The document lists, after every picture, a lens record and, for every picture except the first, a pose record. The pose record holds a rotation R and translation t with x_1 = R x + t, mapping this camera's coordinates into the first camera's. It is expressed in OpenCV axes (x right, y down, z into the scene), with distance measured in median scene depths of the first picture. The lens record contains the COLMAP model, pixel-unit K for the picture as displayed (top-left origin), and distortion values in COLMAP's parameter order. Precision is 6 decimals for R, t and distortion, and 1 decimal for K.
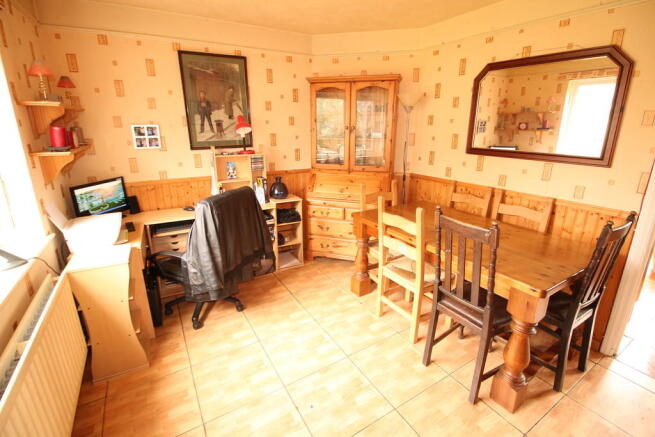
lens RADIAL K [[305.0, 0, 330.2], [0, 305.0, 211.9], [0, 0, 1]] dist [0.001220, -0.007774]
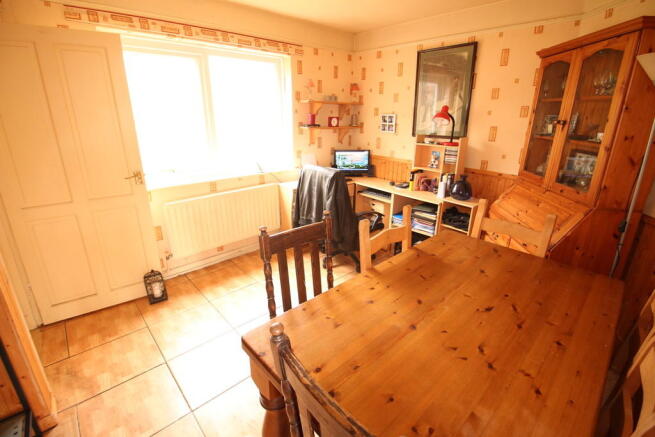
lens RADIAL K [[305.0, 0, 330.2], [0, 305.0, 211.9], [0, 0, 1]] dist [0.001220, -0.007774]
pose [[0.199347, 0.306362, -0.930808, 0.705878], [-0.282223, 0.927575, 0.244856, -0.141381], [0.938409, 0.213884, 0.271372, 0.480026]]
